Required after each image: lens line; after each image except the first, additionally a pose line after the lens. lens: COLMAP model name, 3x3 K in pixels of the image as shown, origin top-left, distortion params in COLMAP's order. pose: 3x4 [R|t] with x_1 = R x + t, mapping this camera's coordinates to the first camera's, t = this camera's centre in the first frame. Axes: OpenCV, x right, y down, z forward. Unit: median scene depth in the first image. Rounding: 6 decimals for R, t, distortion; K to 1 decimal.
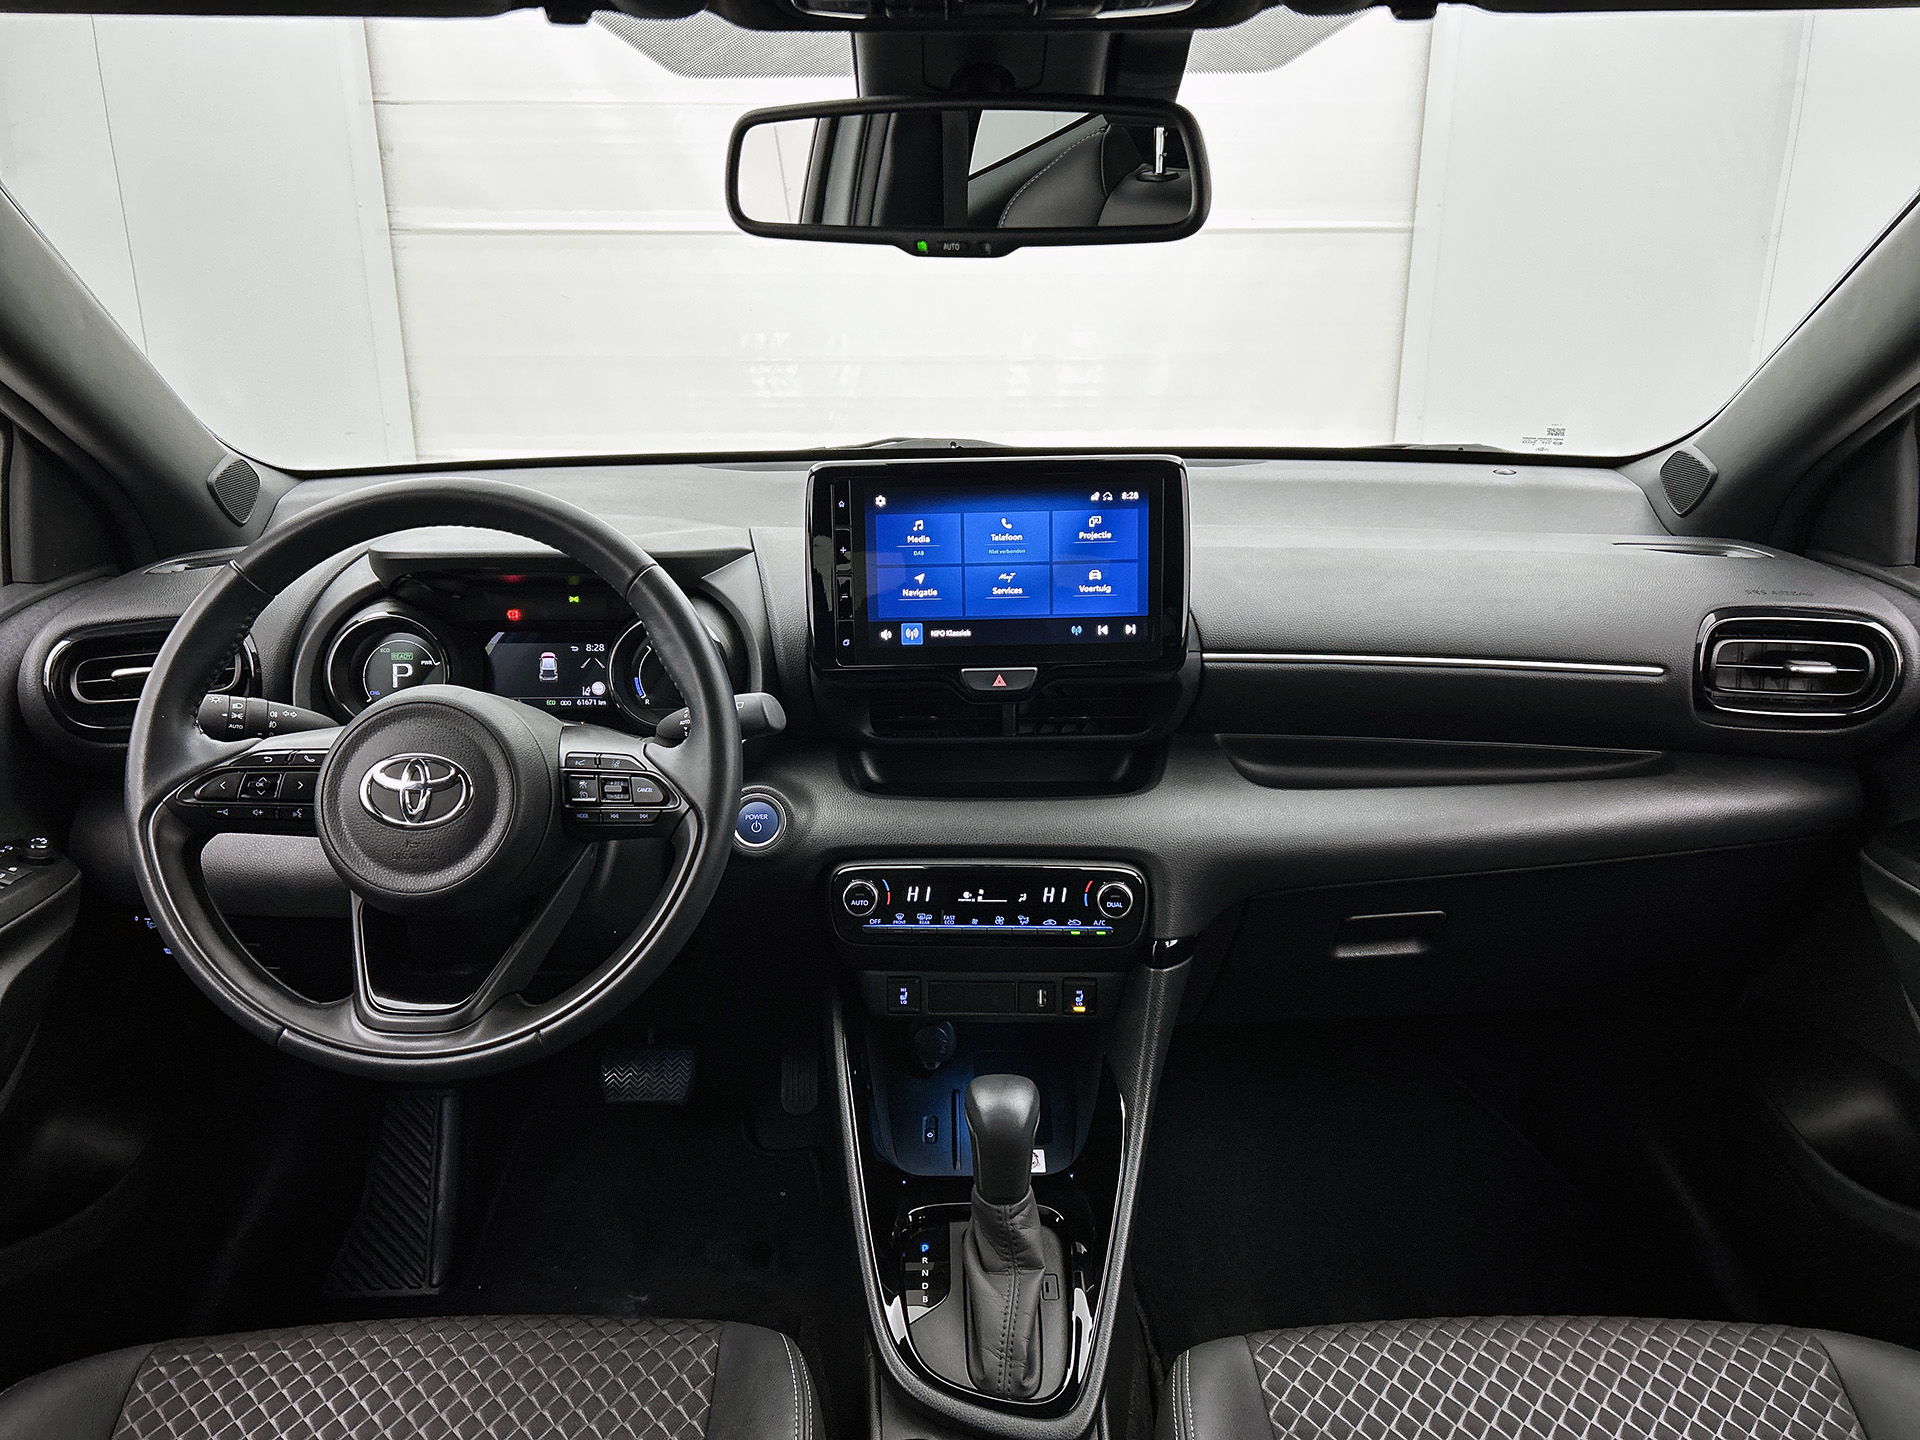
lens RADIAL K [[1454.0, 0, 960.0], [0, 1454.0, 720.0], [0, 0, 1]] dist [0.057173, -0.059895]
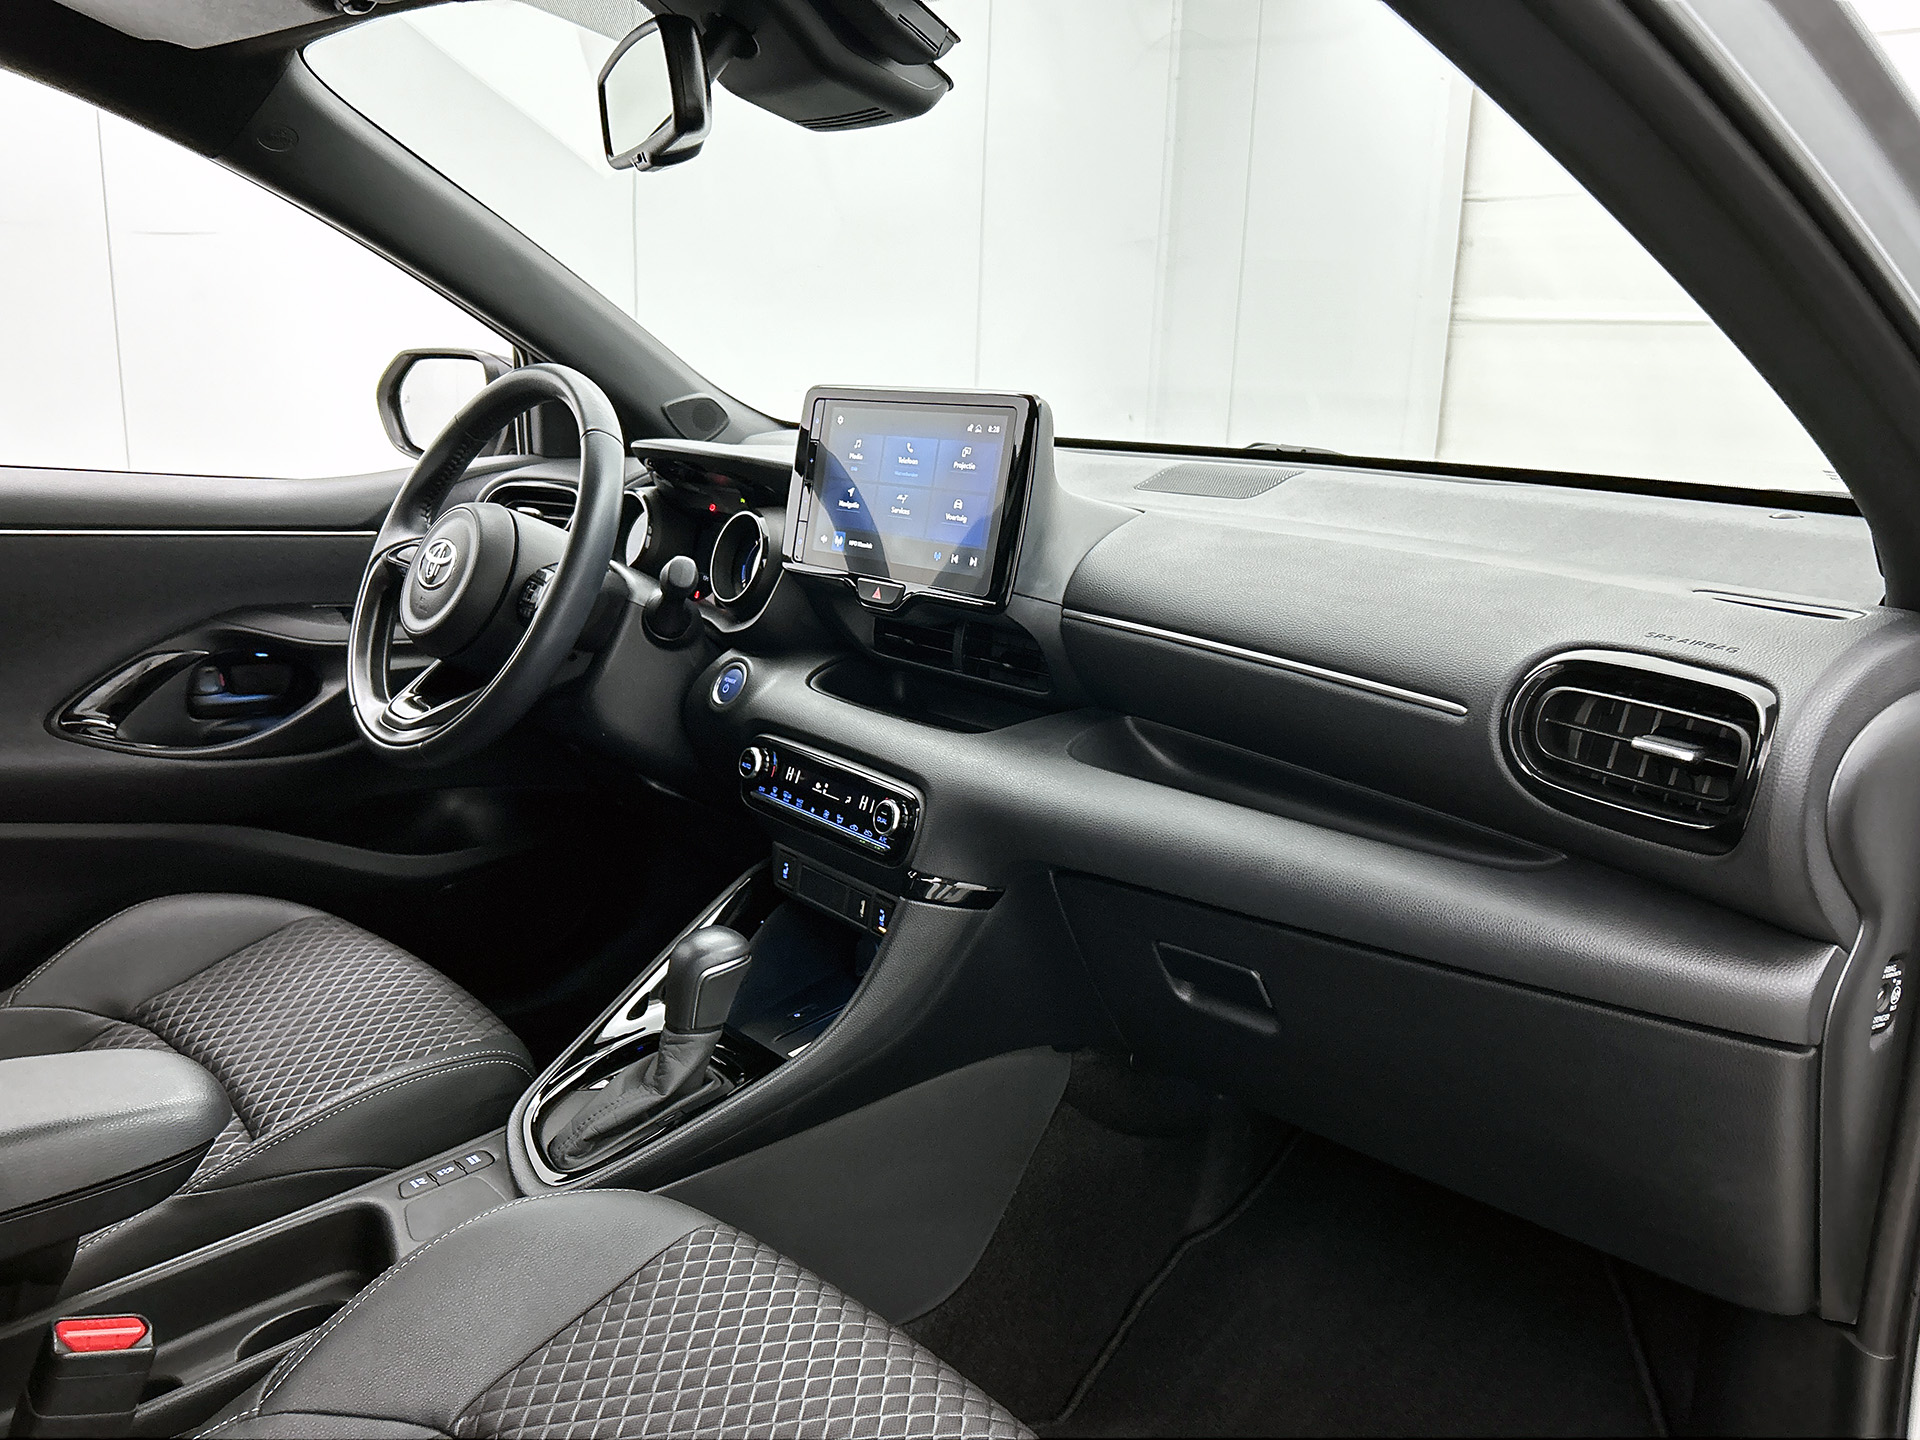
lens RADIAL K [[1540.5, 0, 960.0], [0, 1540.5, 720.0], [0, 0, 1]] dist [0.003611, -0.000331]
pose [[0.667072, 0.196382, -0.718644, 0.873205], [-0.264706, 0.964166, 0.017765, 0.025468], [0.696381, 0.178379, 0.695151, 0.273438]]
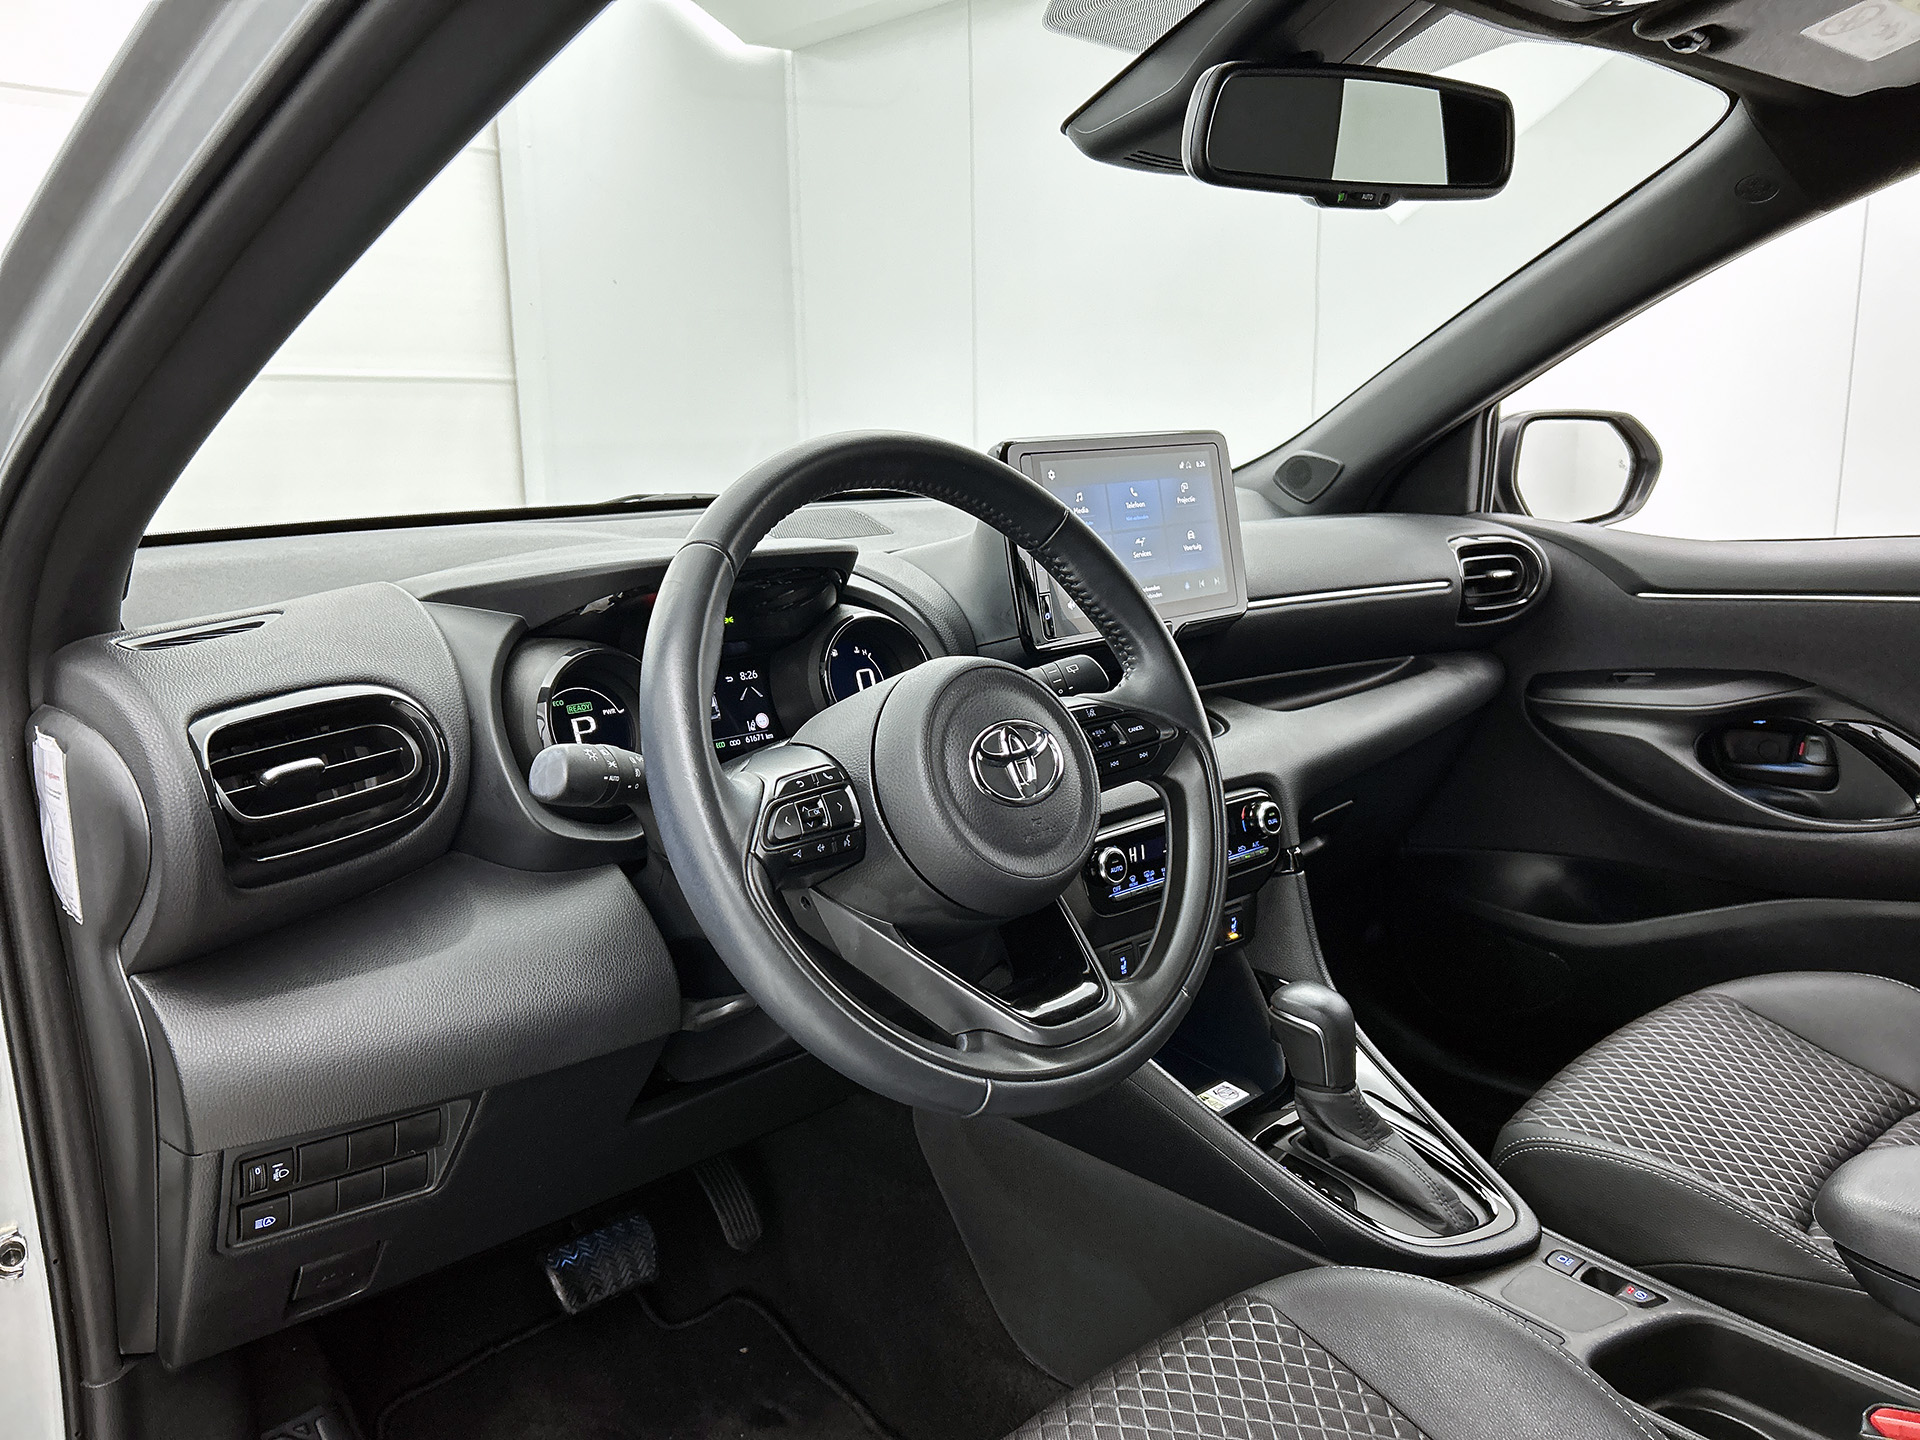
lens RADIAL K [[1472.0, 0, 960.0], [0, 1472.0, 720.0], [0, 0, 1]] dist [0.021737, -0.002208]
pose [[0.728357, -0.142356, 0.670247, -0.788060], [0.227529, 0.972924, -0.040612, 0.041986], [-0.646318, 0.182081, 0.741026, 0.299692]]
